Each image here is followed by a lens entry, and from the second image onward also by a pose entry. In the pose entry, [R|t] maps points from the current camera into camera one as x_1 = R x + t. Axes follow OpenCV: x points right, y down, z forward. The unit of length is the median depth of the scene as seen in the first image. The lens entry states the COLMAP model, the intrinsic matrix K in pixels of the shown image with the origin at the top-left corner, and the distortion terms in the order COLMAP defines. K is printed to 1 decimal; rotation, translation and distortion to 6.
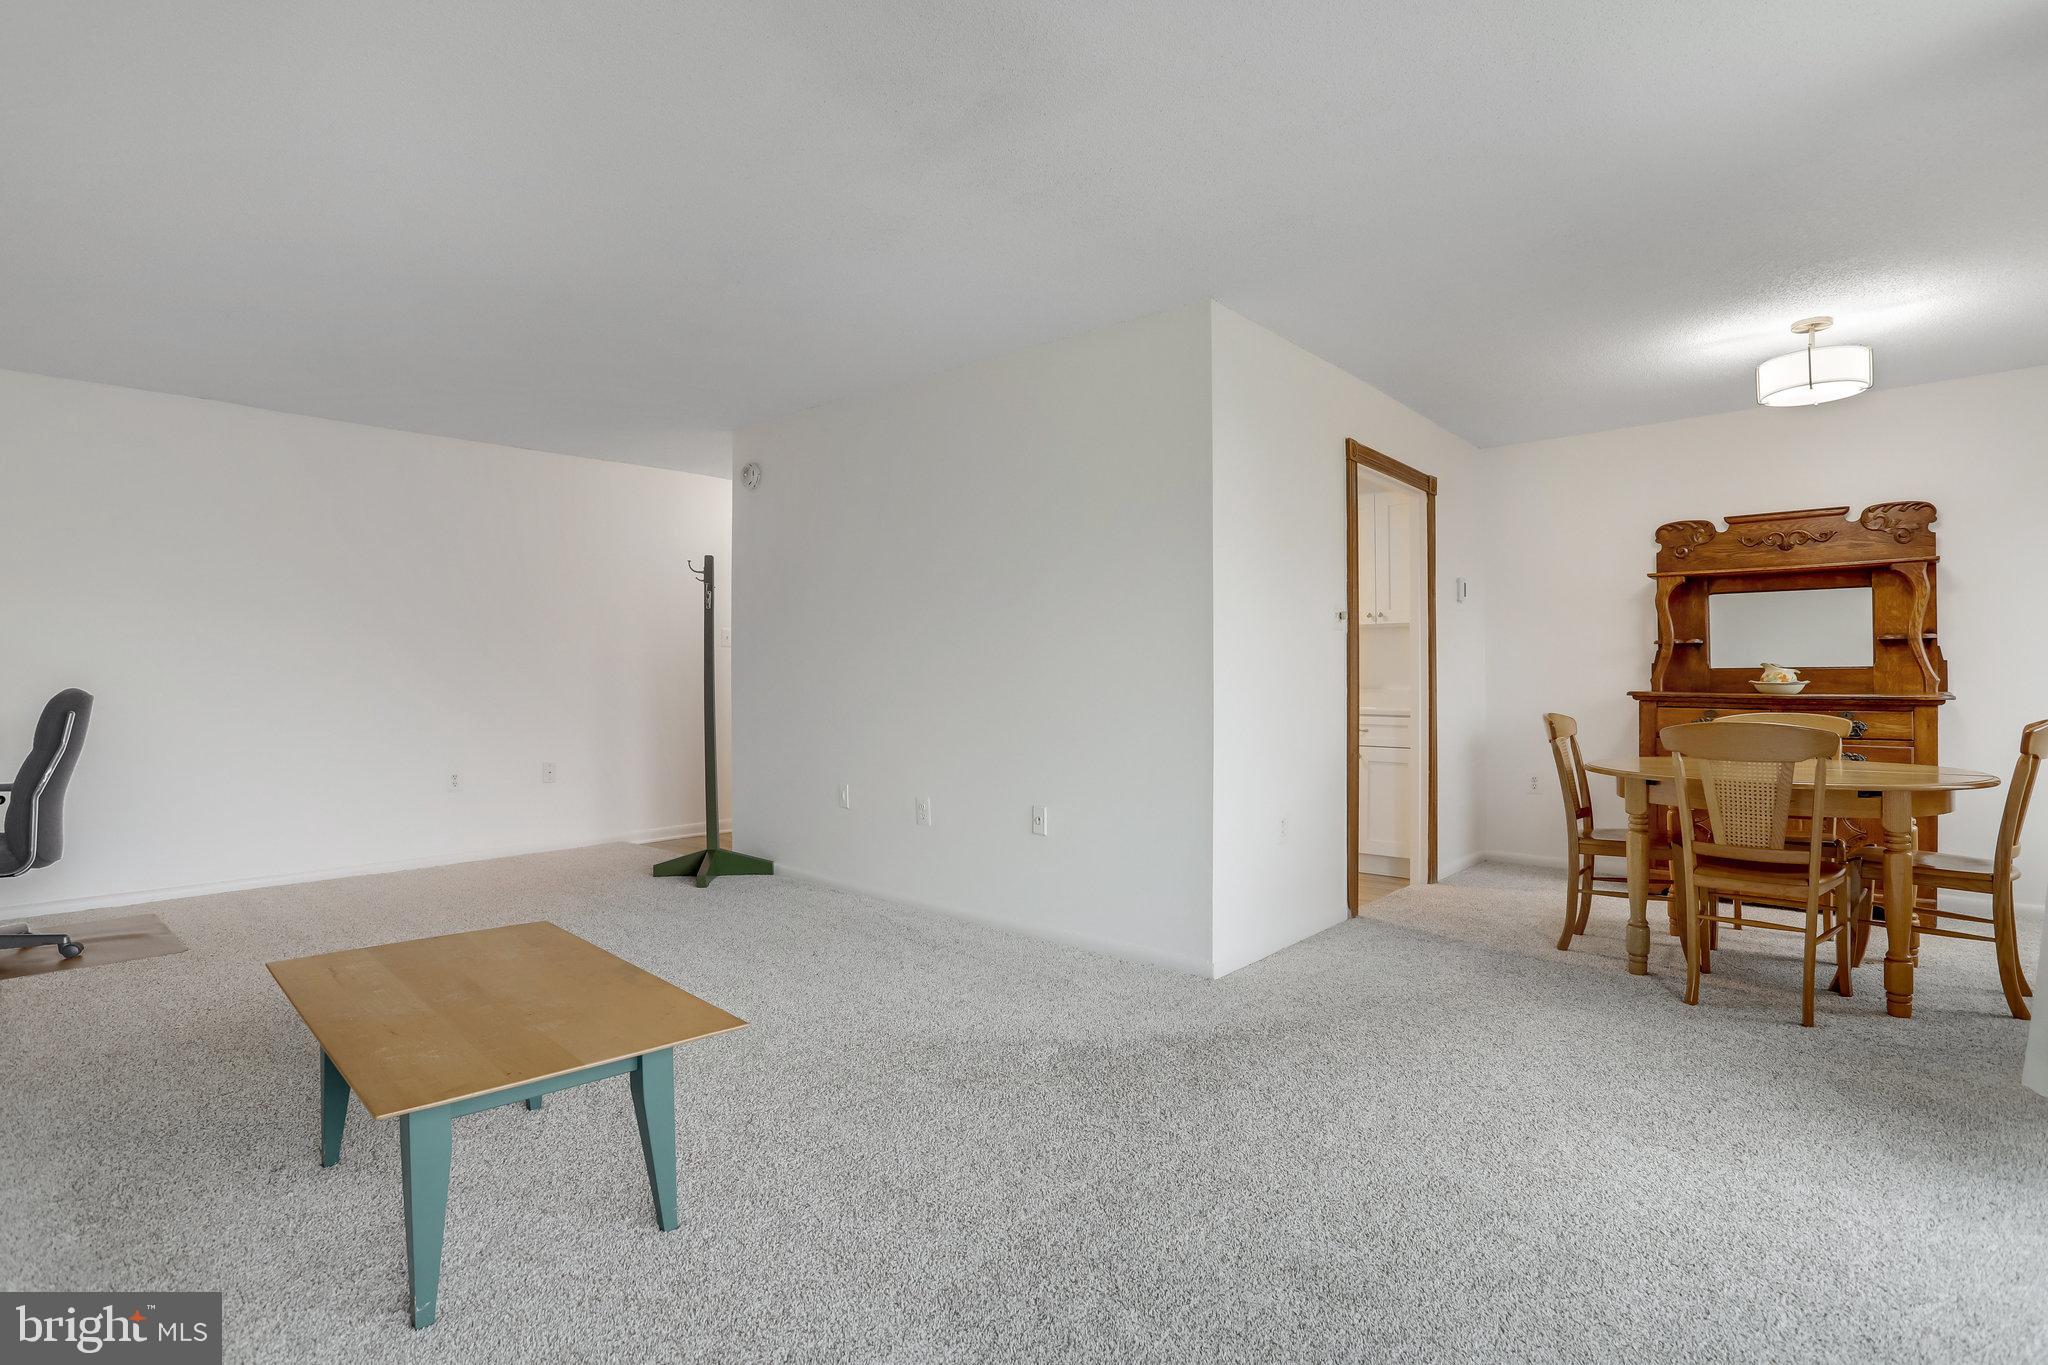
lens RADIAL K [[1029.1, 0, 1010.6], [0, 1029.1, 675.6], [0, 0, 1]] dist [-0.054344, 0.023622]
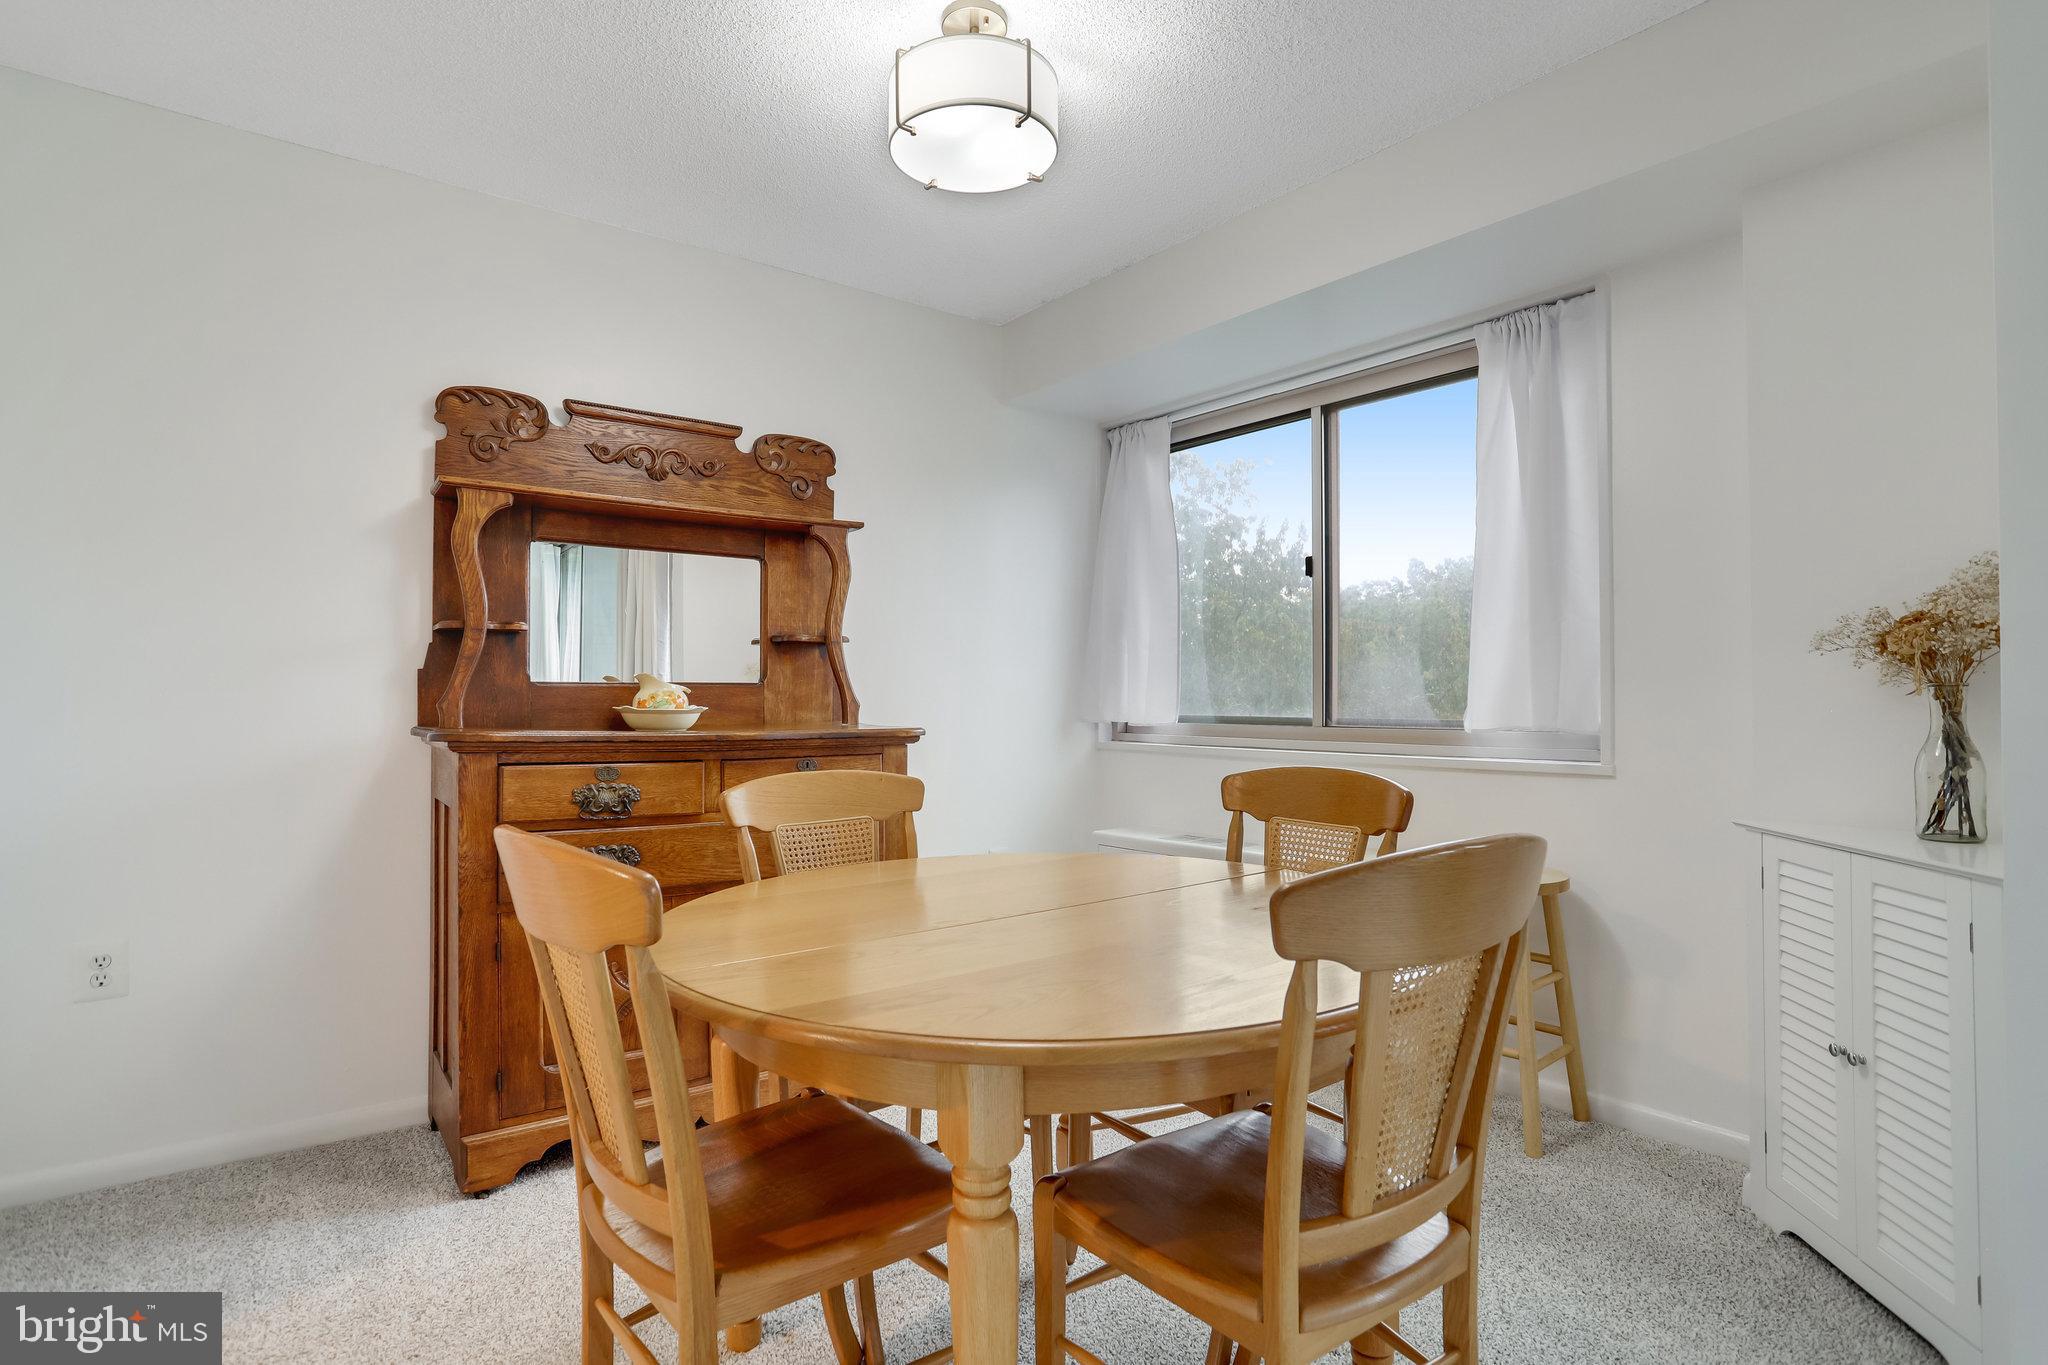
lens RADIAL K [[1029.1, 0, 1010.6], [0, 1029.1, 675.6], [0, 0, 1]] dist [-0.054344, 0.023622]
pose [[0.162335, 0.021490, 0.986502, 0.229700], [-0.006501, 0.999764, -0.020709, -0.001294], [-0.986714, -0.003051, 0.162436, 0.706624]]
